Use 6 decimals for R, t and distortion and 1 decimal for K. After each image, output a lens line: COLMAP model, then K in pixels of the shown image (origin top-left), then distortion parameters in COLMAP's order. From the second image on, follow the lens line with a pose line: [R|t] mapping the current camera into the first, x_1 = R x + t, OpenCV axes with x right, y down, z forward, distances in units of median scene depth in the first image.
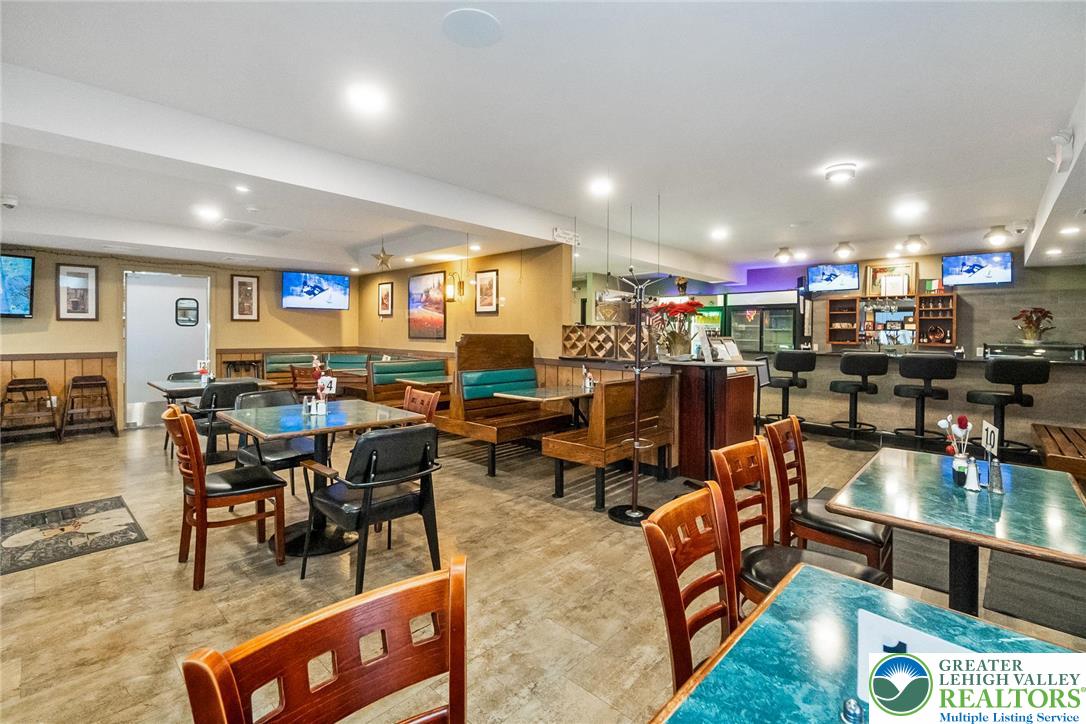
lens RADIAL K [[477.6, 0, 533.8], [0, 477.6, 333.7], [0, 0, 1]] dist [-0.007501, 0.001259]
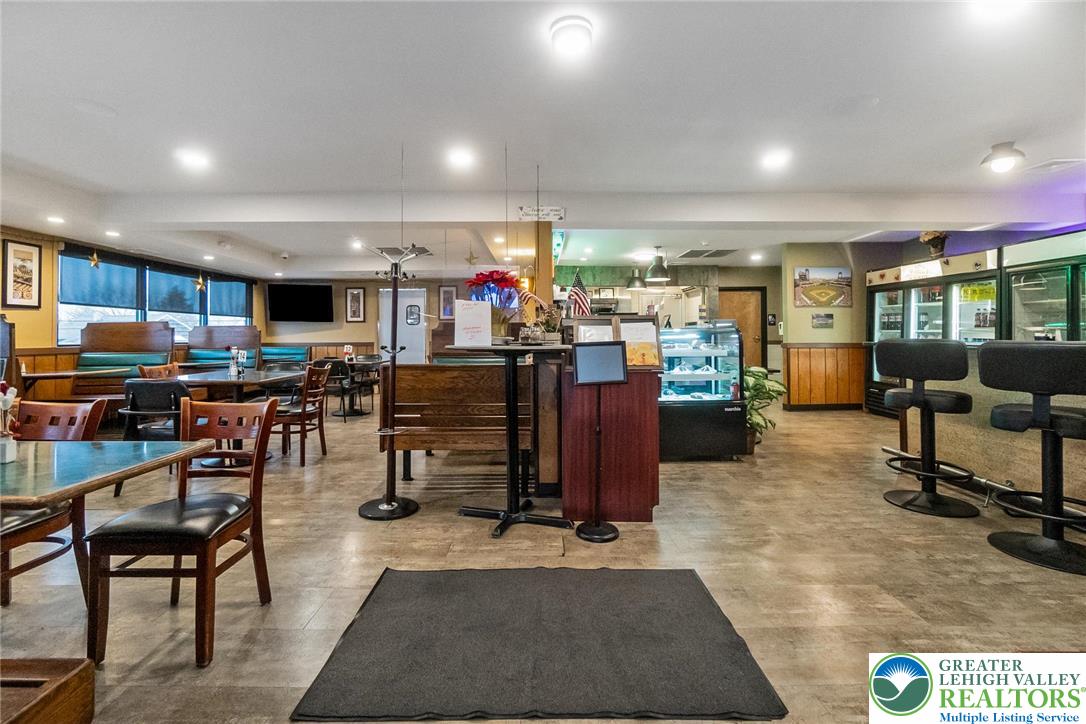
lens RADIAL K [[477.6, 0, 540.2], [0, 477.6, 326.2], [0, 0, 1]] dist [-0.007501, 0.001259]
pose [[0.689568, -0.023343, -0.723844, 0.537412], [0.005586, 0.999622, -0.026915, 0.027408], [0.724199, 0.014516, 0.689438, 0.283070]]
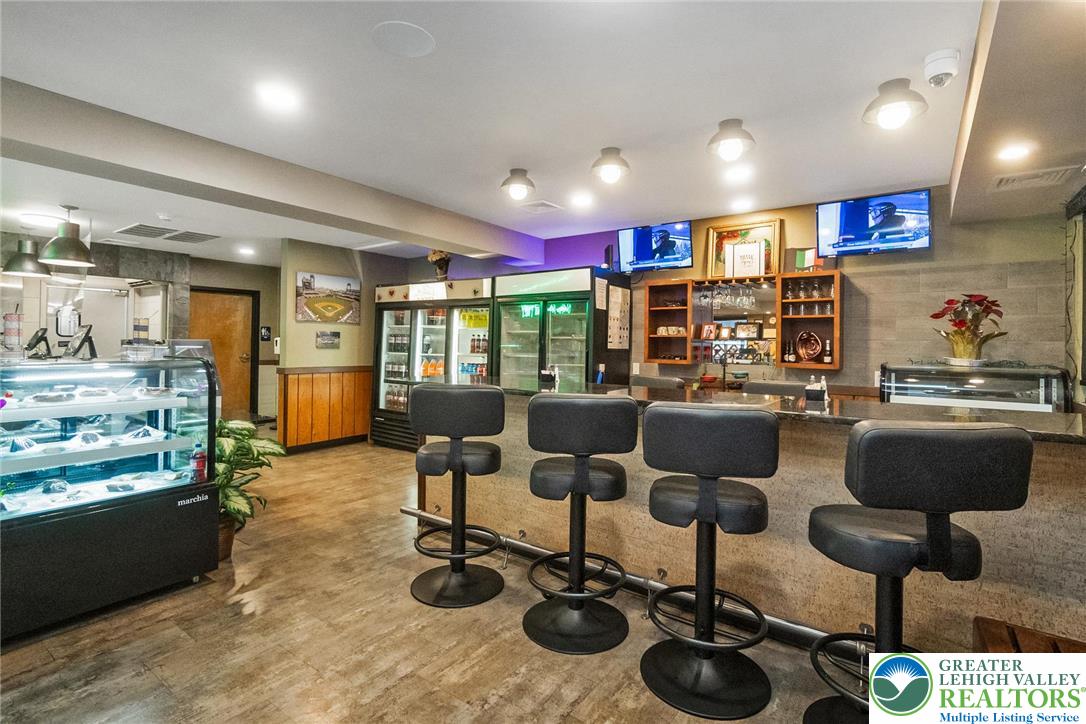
lens RADIAL K [[519.2, 0, 547.0], [0, 519.2, 338.9], [0, 0, 1]] dist [-0.011271, 0.000988]
pose [[0.990127, 0.005172, 0.140077, 0.471860], [-0.003280, 0.999900, -0.013737, 0.001362], [-0.140134, 0.013141, 0.990045, 0.460167]]
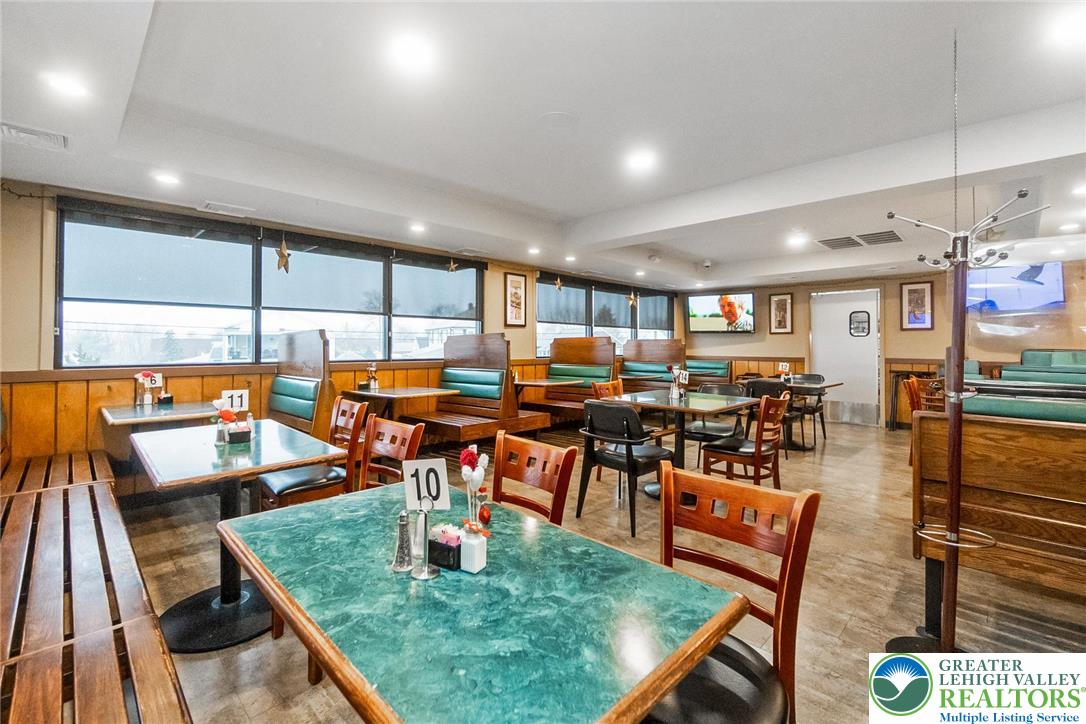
lens RADIAL K [[477.6, 0, 544.1], [0, 477.6, 335.9], [0, 0, 1]] dist [-0.007501, 0.001259]
pose [[-0.018868, -0.025235, -0.999503, 0.369409], [-0.007558, 0.999656, -0.025096, 0.014948], [0.999793, 0.007081, -0.019052, 0.280009]]
